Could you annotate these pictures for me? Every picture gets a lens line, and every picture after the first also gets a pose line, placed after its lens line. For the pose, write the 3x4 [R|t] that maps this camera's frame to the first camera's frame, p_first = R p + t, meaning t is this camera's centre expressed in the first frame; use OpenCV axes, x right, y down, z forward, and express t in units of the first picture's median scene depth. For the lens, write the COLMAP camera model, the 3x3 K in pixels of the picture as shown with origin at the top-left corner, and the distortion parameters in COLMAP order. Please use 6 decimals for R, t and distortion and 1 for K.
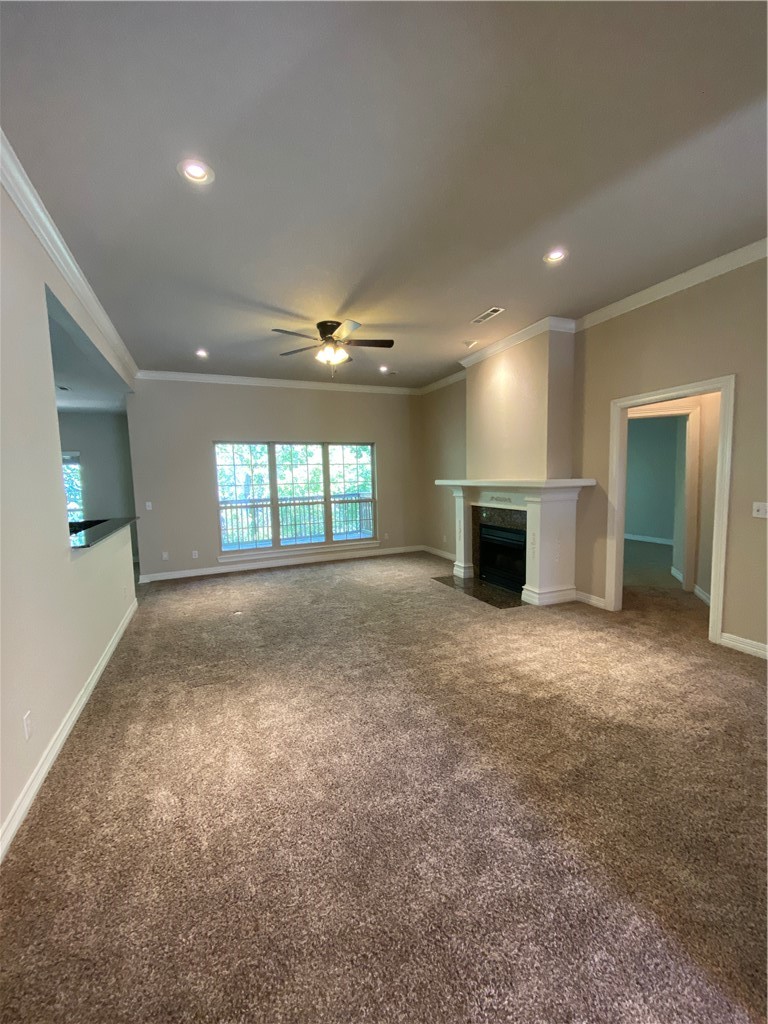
lens RADIAL K [[410.3, 0, 384.0], [0, 410.3, 512.0], [0, 0, 1]] dist [-0.000105, -0.000070]
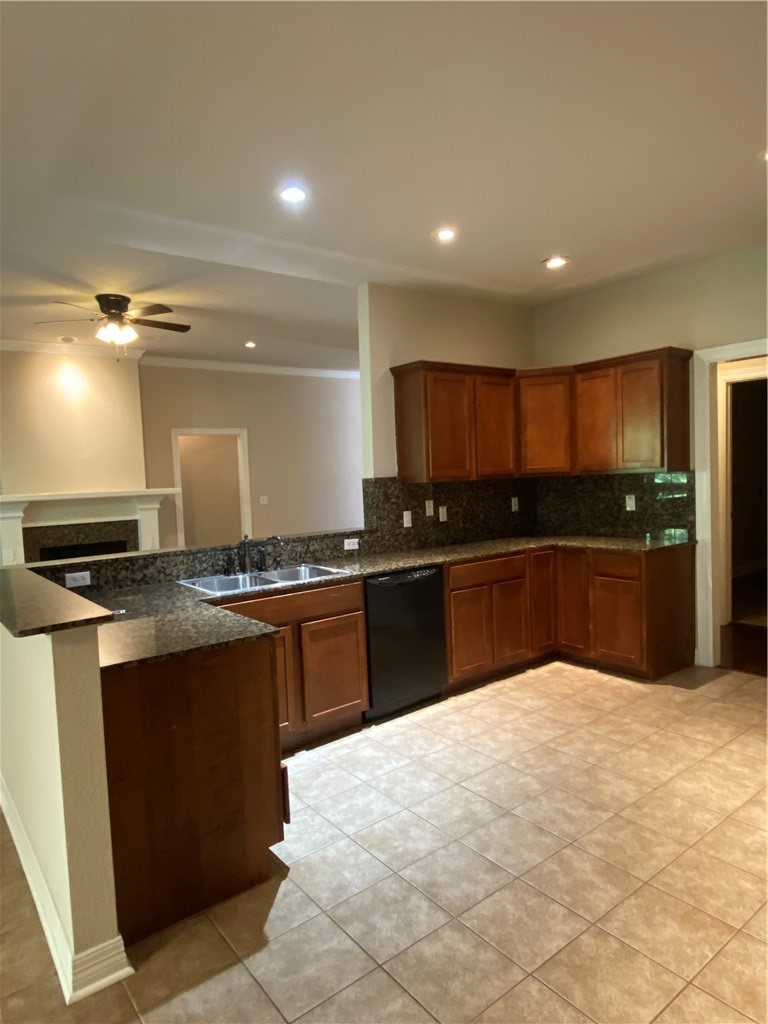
lens RADIAL K [[637.0, 0, 386.1], [0, 637.0, 511.8], [0, 0, 1]] dist [0.045737, -0.001402]
pose [[-0.255180, -0.019036, 0.966706, -1.196190], [0.141954, 0.988235, 0.056931, -0.017975], [-0.956416, 0.151755, -0.249476, 0.666806]]
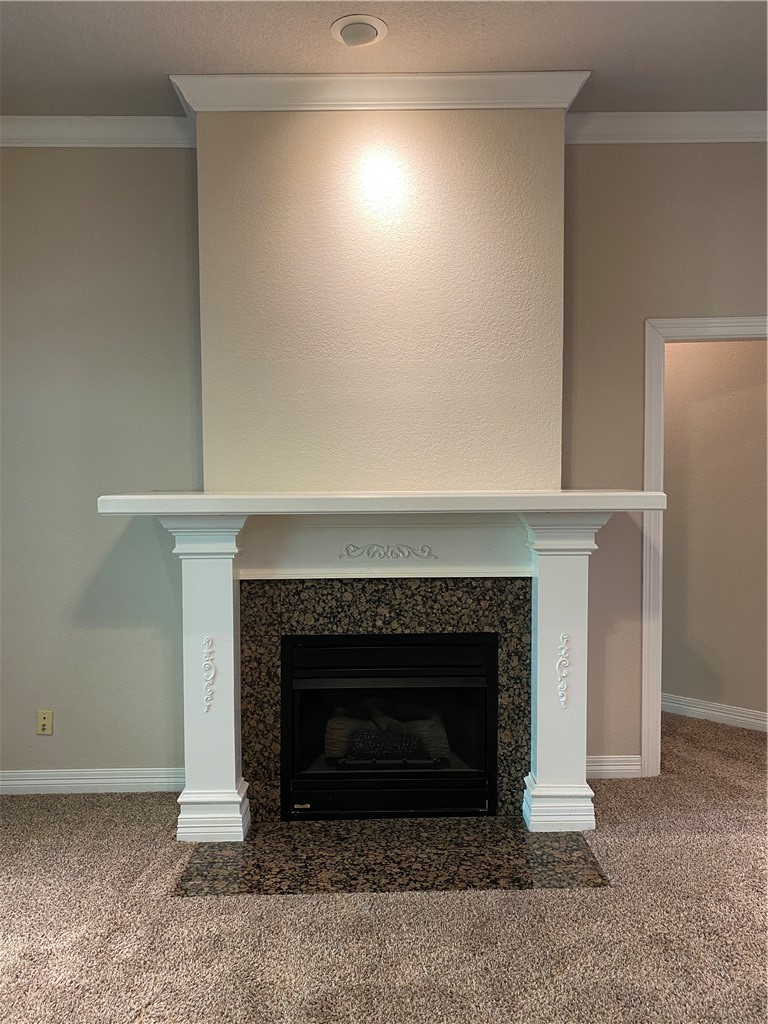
lens RADIAL K [[783.0, 0, 389.0], [0, 783.0, 491.6], [0, 0, 1]] dist [0.039853, -0.048825]
pose [[0.374442, -0.009239, 0.927204, -0.281076], [0.084153, 0.996162, -0.024058, -0.059250], [-0.923424, 0.087035, 0.373783, 0.711600]]
